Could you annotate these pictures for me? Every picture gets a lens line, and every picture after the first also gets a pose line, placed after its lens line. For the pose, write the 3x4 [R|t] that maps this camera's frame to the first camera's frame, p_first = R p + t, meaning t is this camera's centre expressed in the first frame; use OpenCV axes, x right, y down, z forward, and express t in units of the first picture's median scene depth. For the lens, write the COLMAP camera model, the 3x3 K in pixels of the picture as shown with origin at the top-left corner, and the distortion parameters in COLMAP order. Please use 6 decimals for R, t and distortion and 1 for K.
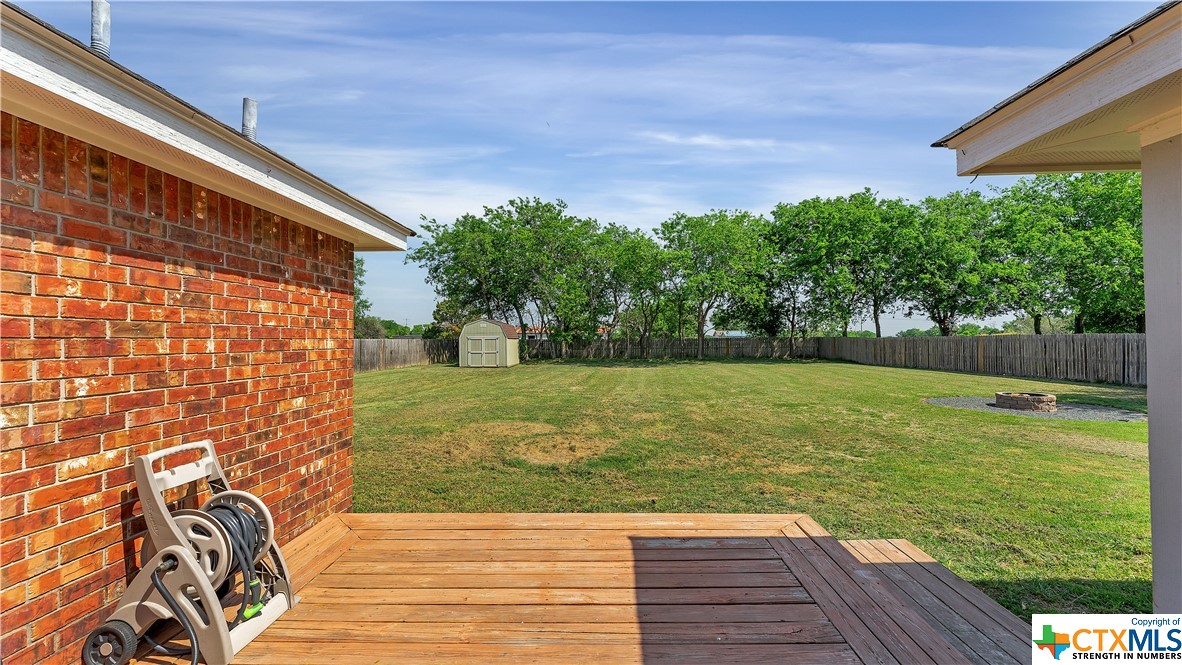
lens RADIAL K [[469.2, 0, 591.0], [0, 469.2, 332.5], [0, 0, 1]] dist [0.000111, -0.000123]
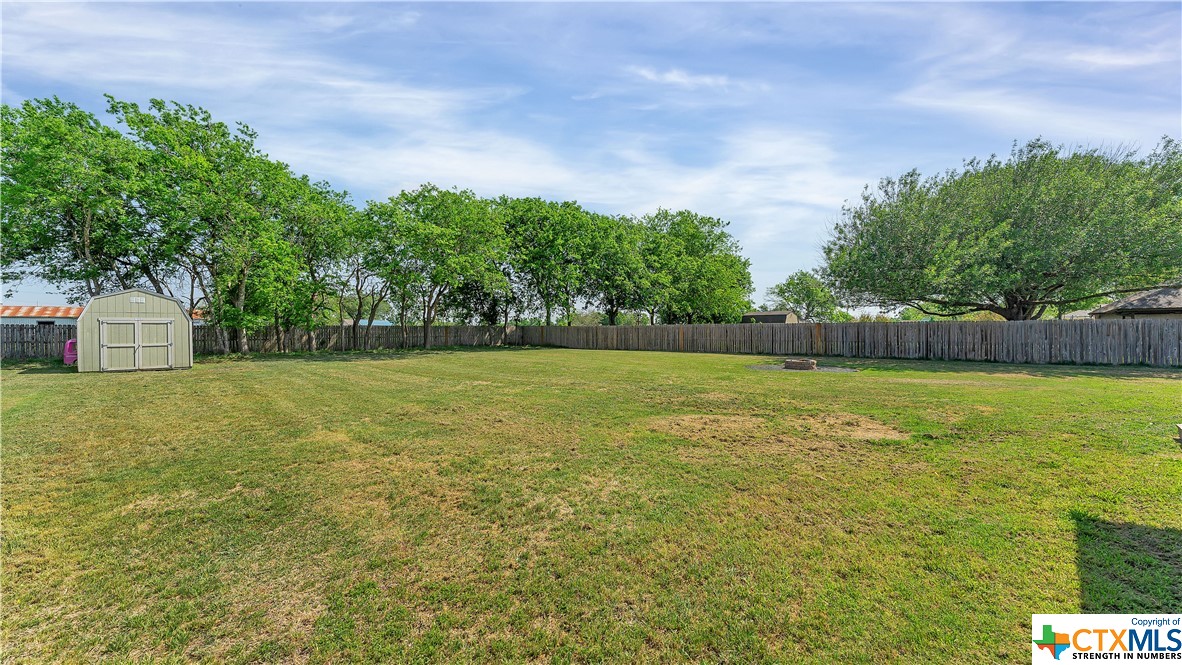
lens RADIAL K [[469.2, 0, 591.0], [0, 469.2, 332.5], [0, 0, 1]] dist [0.000111, -0.000123]
pose [[0.677160, -0.002700, 0.735831, -0.284908], [-0.014173, 0.999760, 0.016712, 0.007846], [-0.735700, -0.021745, 0.676959, 0.183890]]
